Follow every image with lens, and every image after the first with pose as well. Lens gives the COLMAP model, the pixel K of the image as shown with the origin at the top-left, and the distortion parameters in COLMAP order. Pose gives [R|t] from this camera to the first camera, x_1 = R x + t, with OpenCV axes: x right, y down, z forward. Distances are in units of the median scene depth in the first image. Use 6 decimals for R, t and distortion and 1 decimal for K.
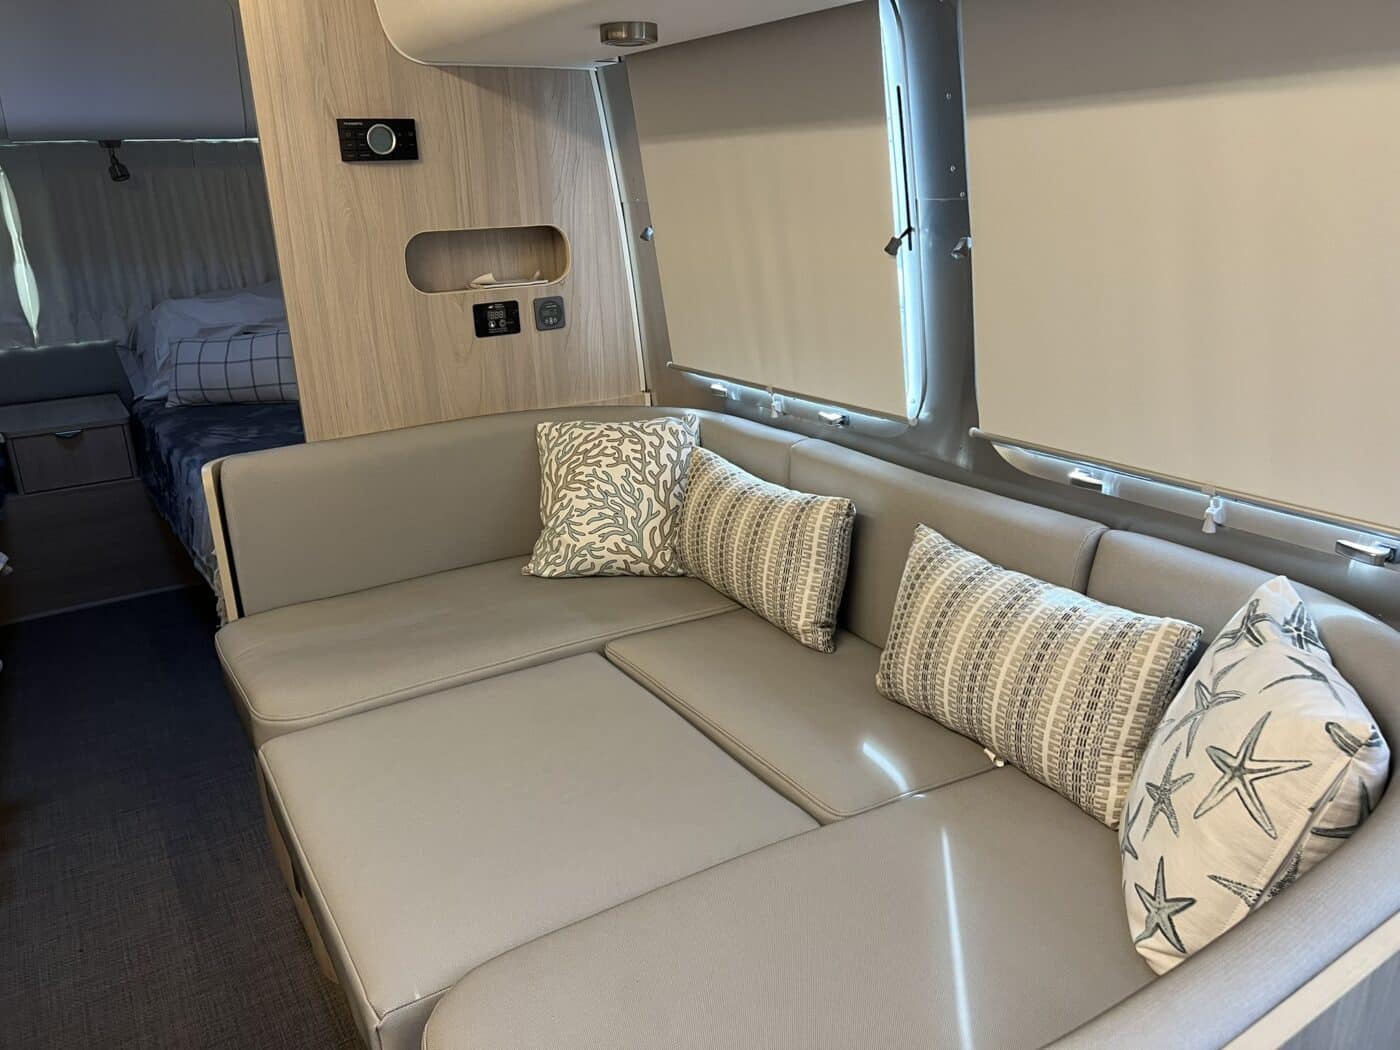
lens RADIAL K [[1060.2, 0, 707.8], [0, 1060.2, 511.2], [0, 0, 1]] dist [0.030775, -0.013822]
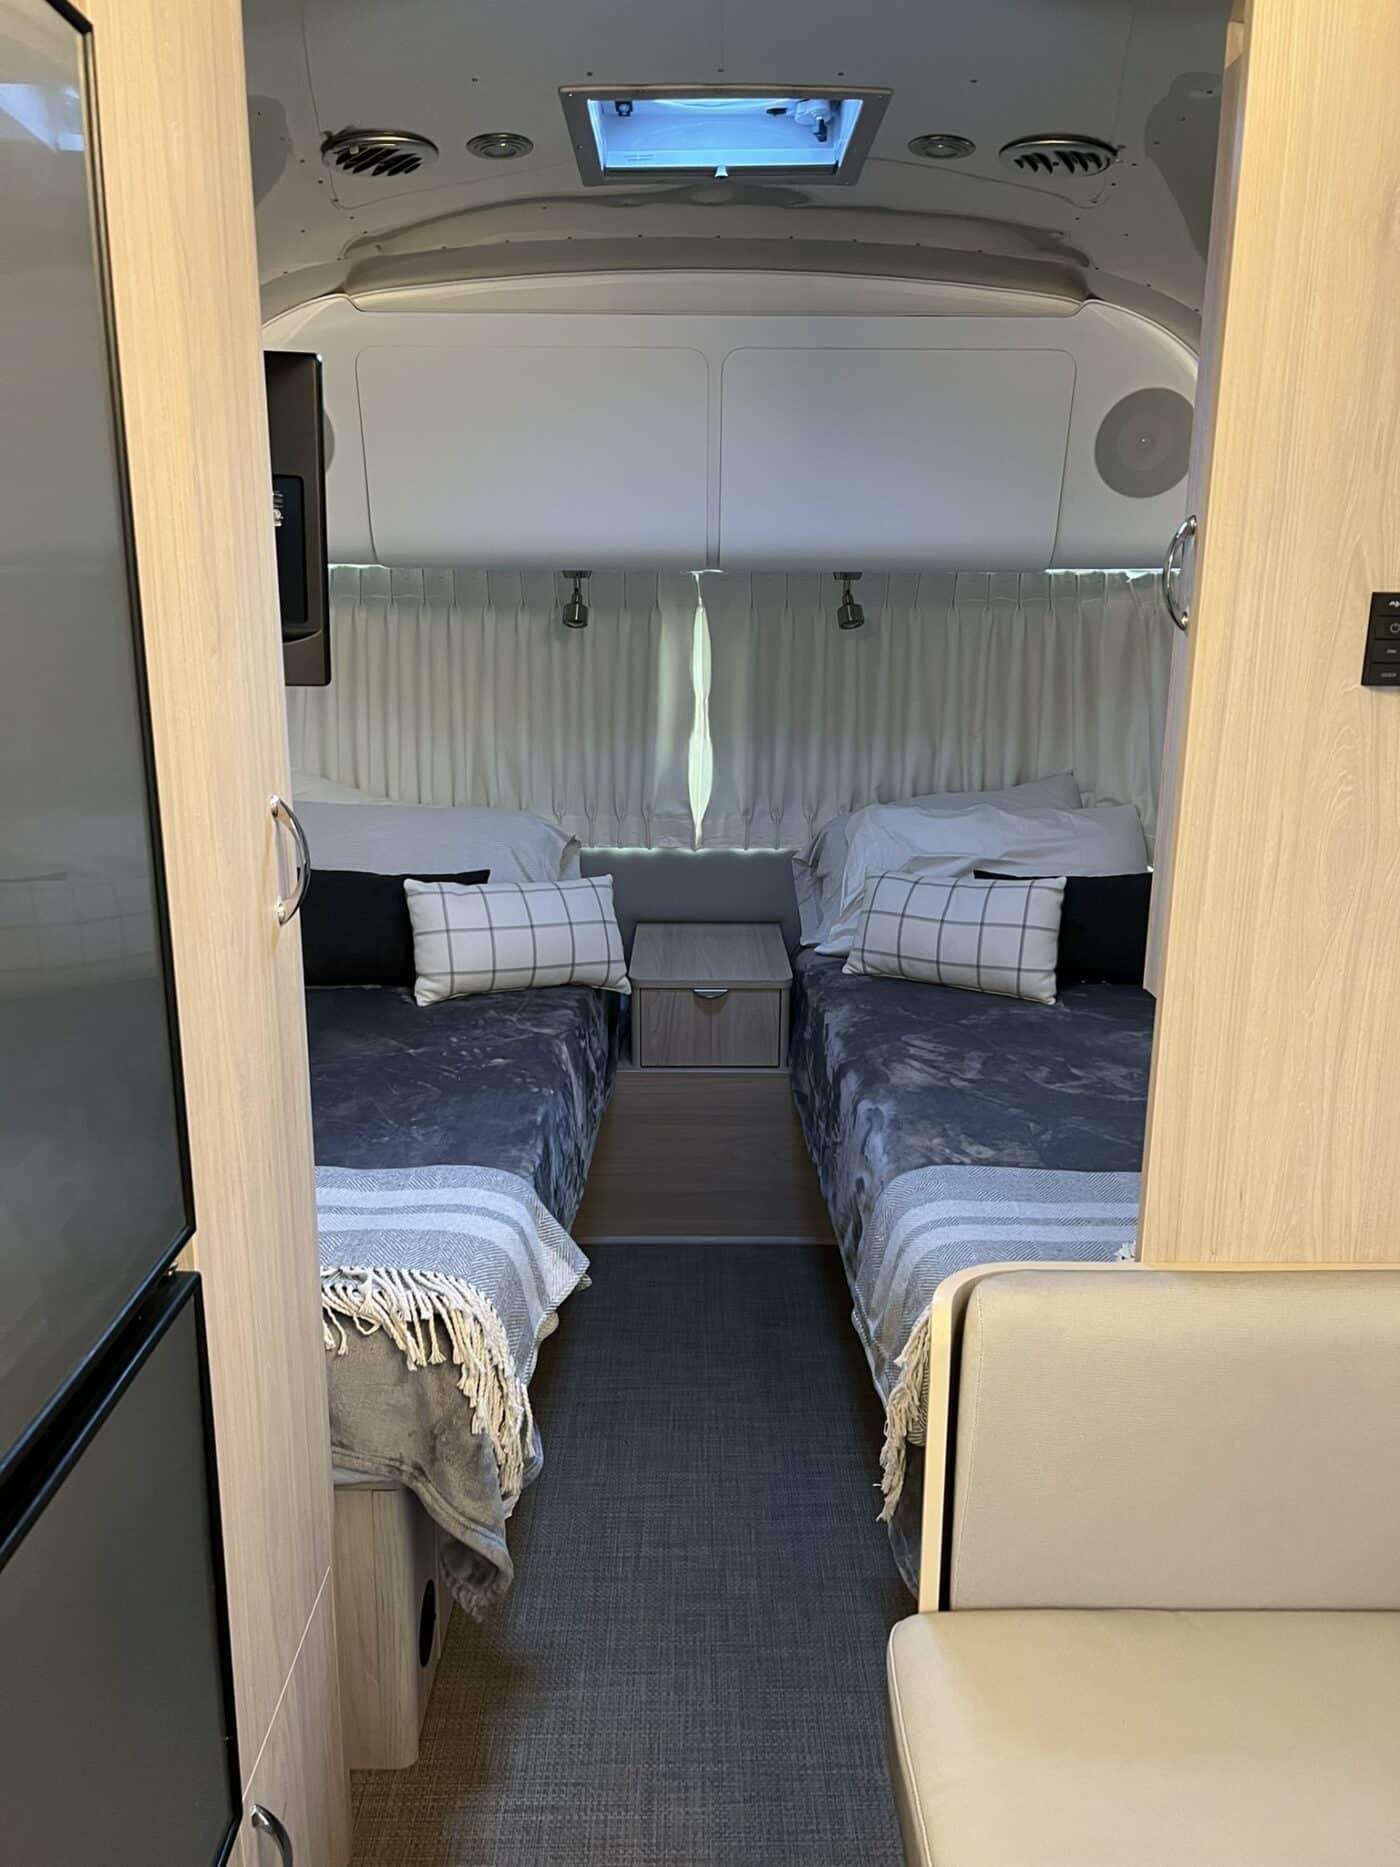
lens RADIAL K [[1413.8, 0, 702.8], [0, 1413.8, 941.3], [0, 0, 1]] dist [0.030775, -0.013822]
pose [[0.846974, 0.167721, -0.504484, -0.143276], [-0.196398, 0.980517, -0.003748, -0.093453], [0.494027, 0.102254, 0.863413, 0.204215]]
